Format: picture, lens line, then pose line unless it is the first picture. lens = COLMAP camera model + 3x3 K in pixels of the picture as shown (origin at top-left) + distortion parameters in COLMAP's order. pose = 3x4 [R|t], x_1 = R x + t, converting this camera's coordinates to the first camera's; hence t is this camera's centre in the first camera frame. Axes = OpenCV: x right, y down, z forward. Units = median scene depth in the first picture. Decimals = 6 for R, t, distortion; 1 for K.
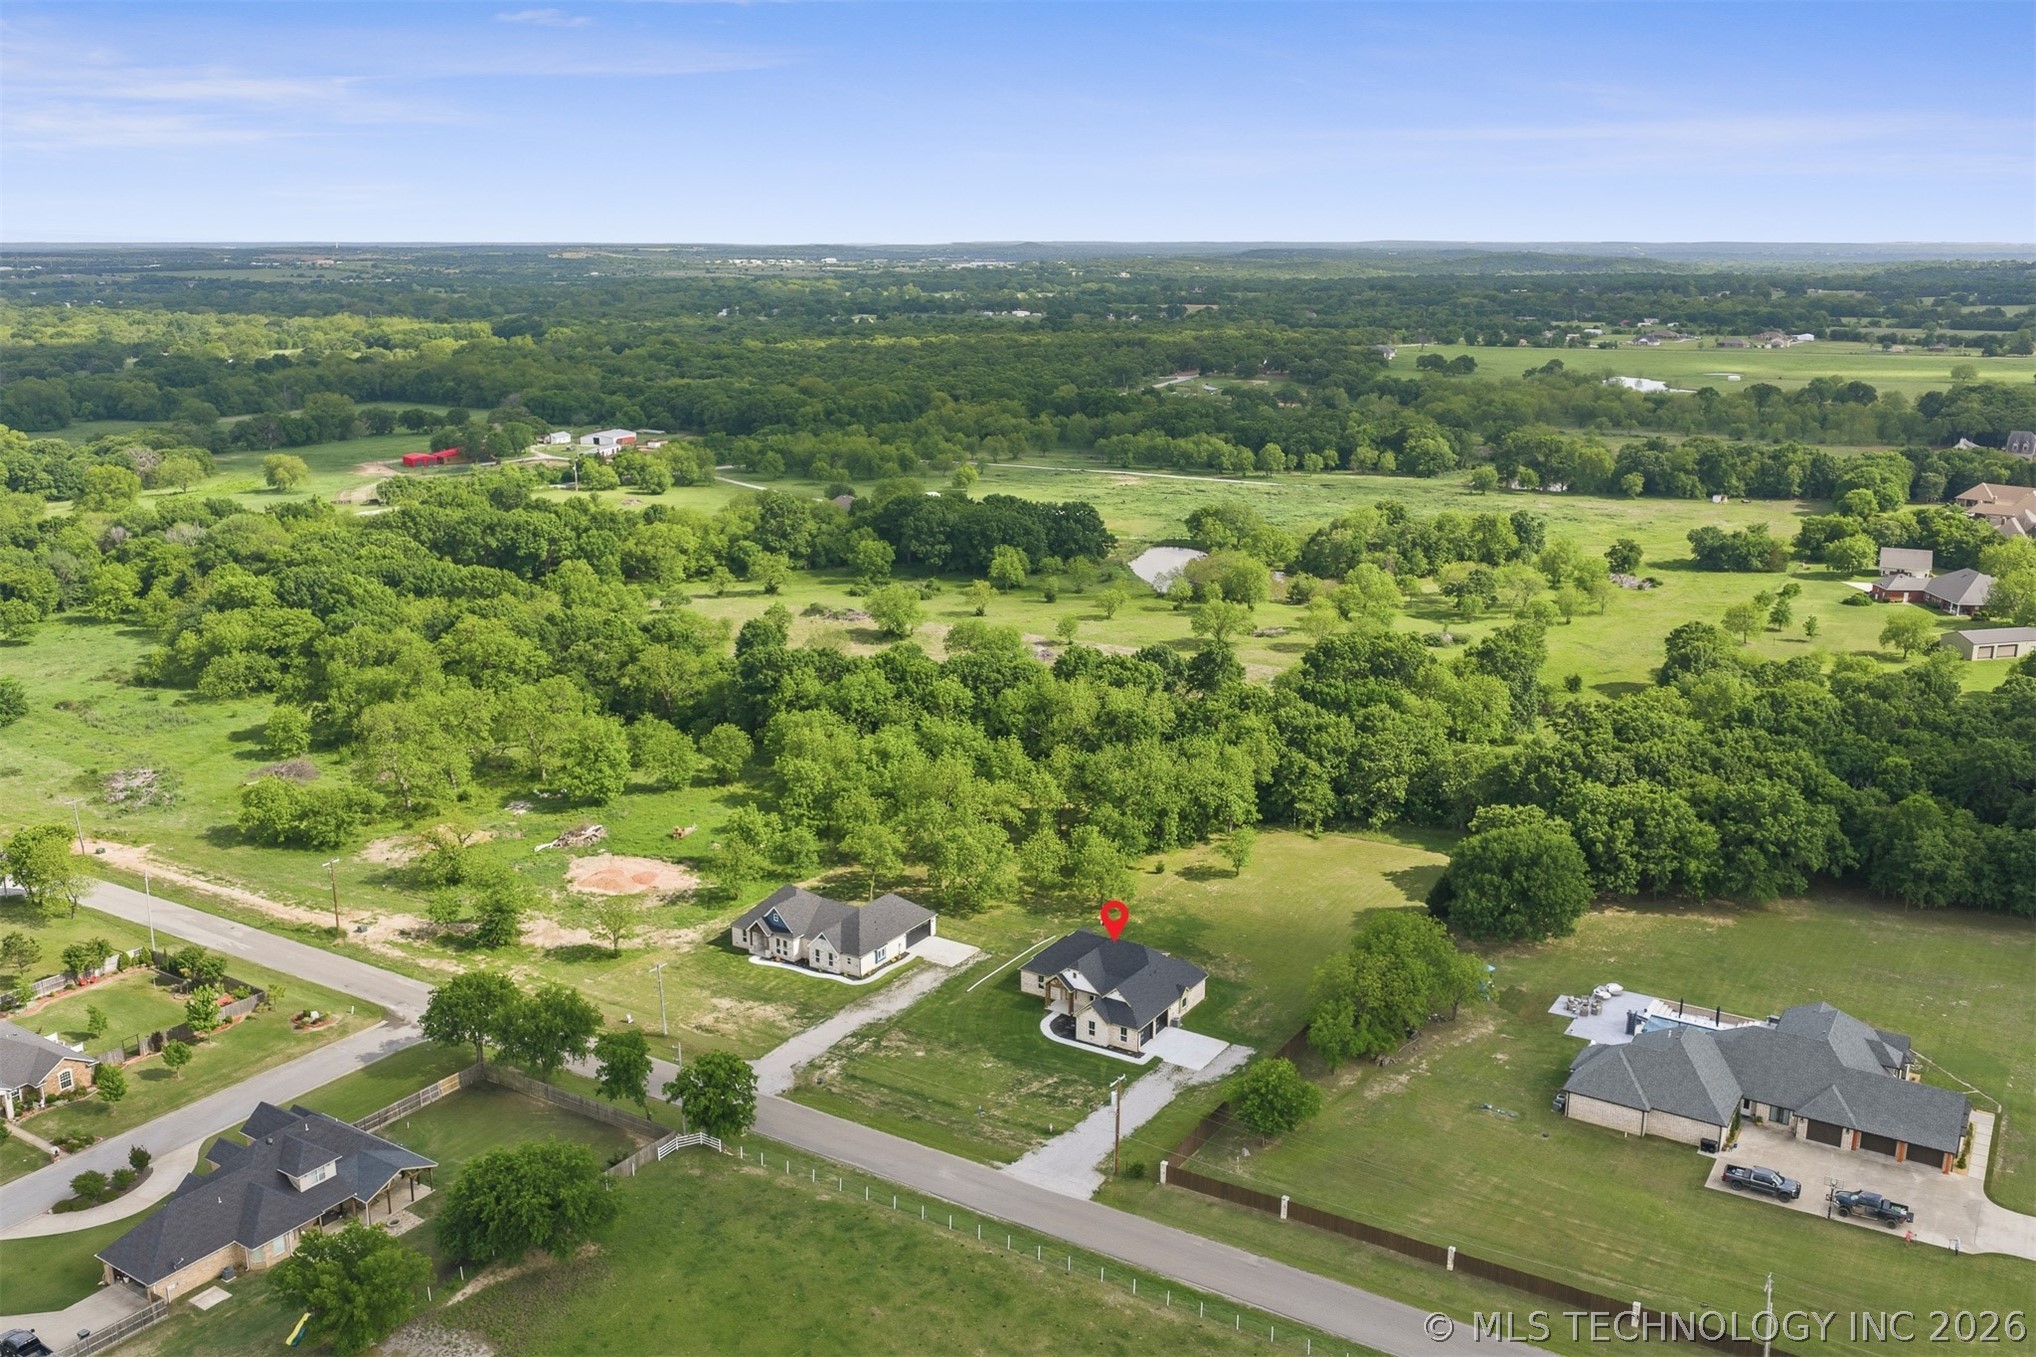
lens RADIAL K [[1713.5, 0, 1018.0], [0, 1713.5, 678.5], [0, 0, 1]] dist [0.005921, -0.001394]
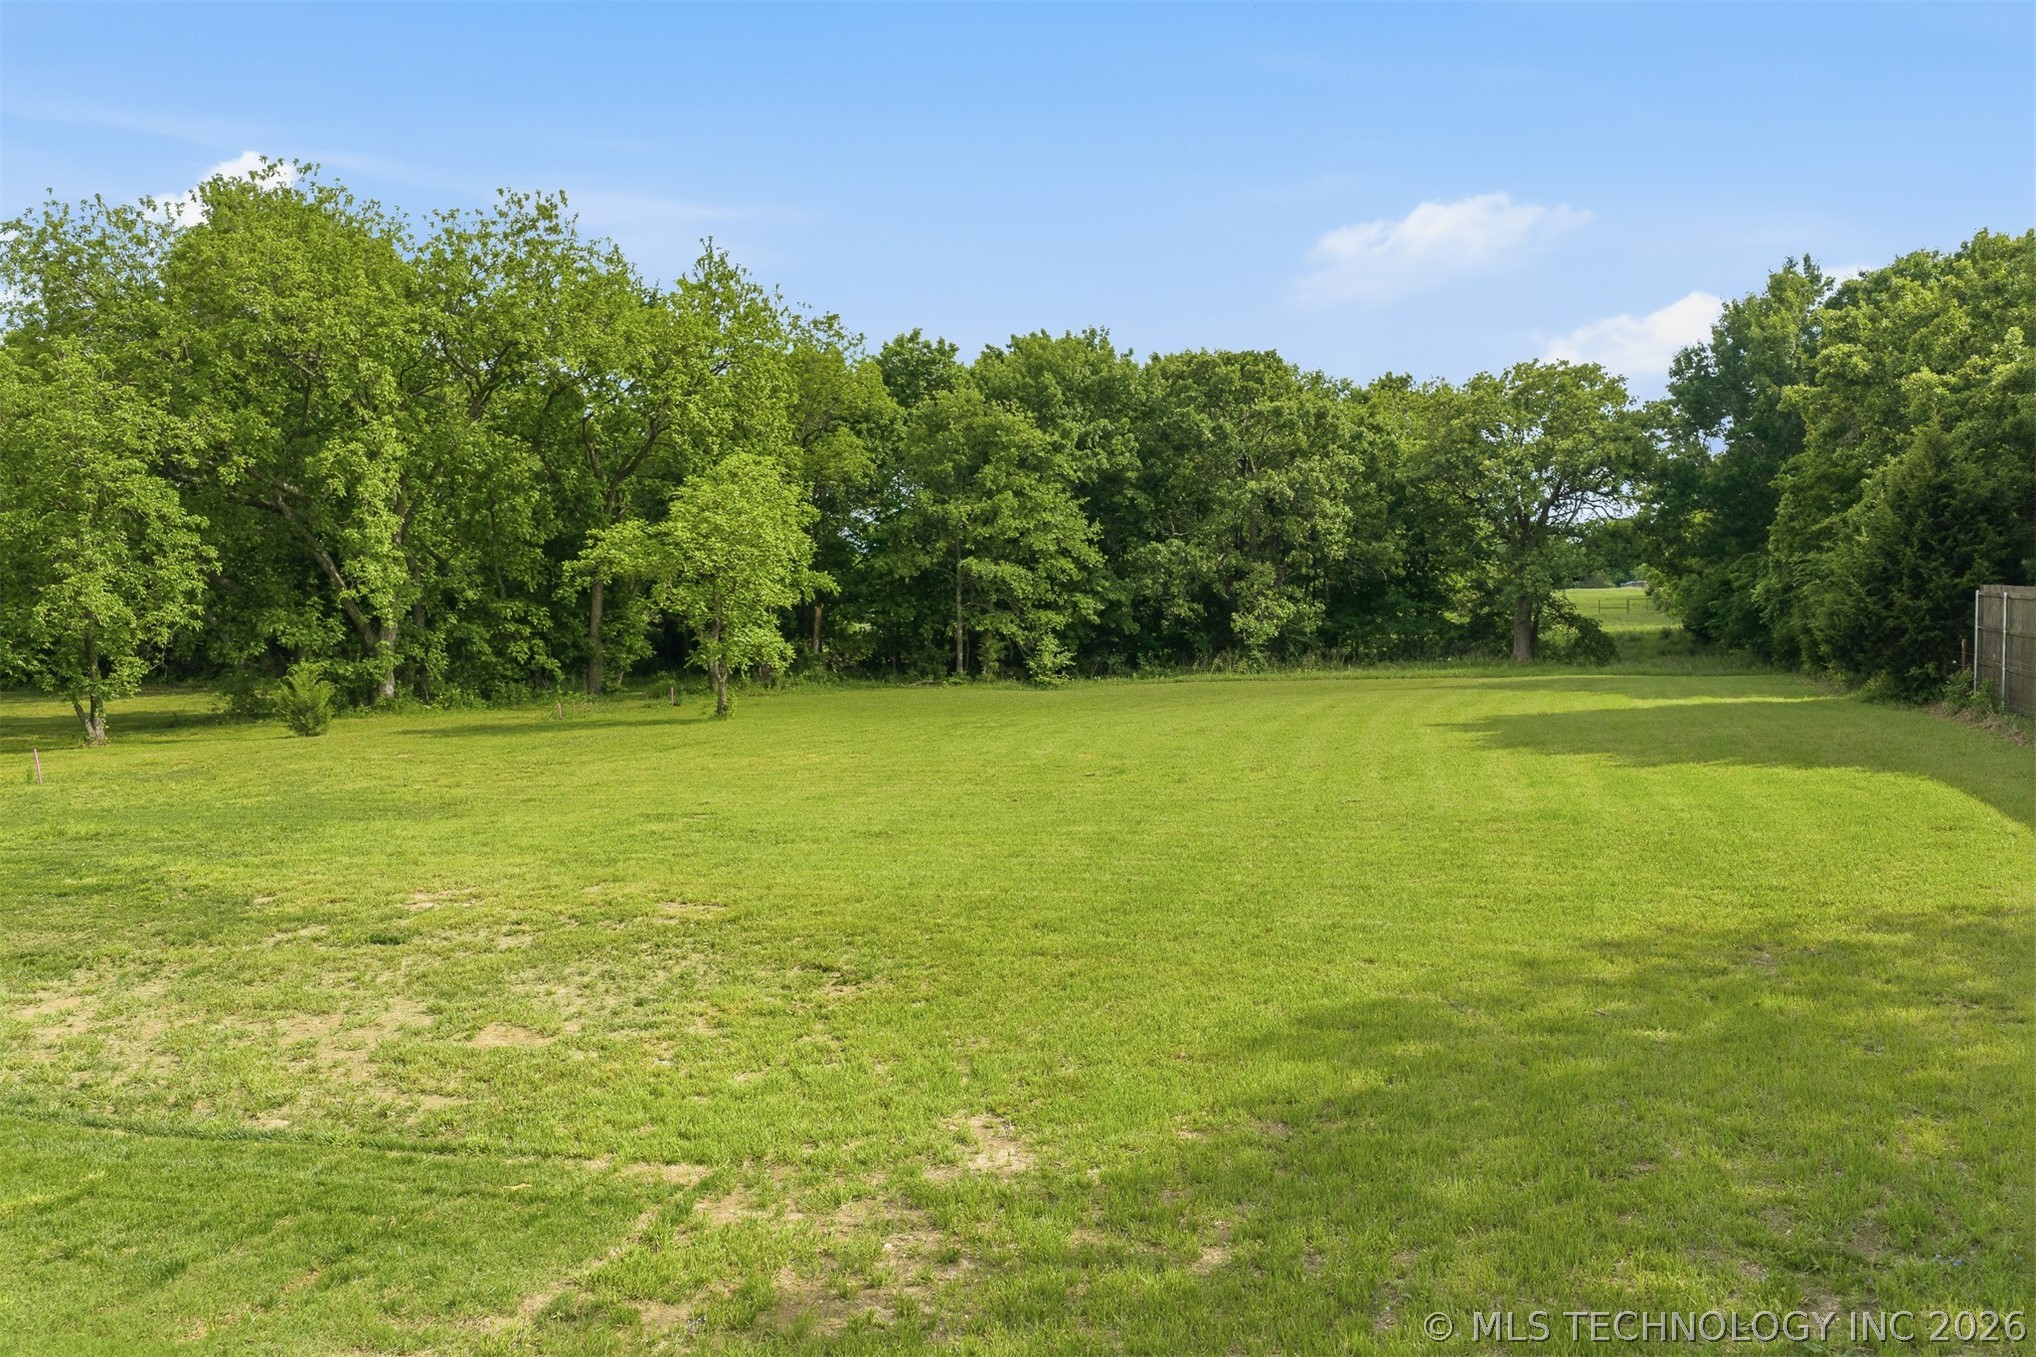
lens RADIAL K [[1713.5, 0, 1018.0], [0, 1713.5, 678.5], [0, 0, 1]] dist [0.005921, -0.001394]
pose [[0.967133, -0.023087, 0.253222, 0.117327], [0.074302, 0.978062, -0.194610, 0.161501], [-0.243174, 0.207029, 0.947632, 0.857087]]
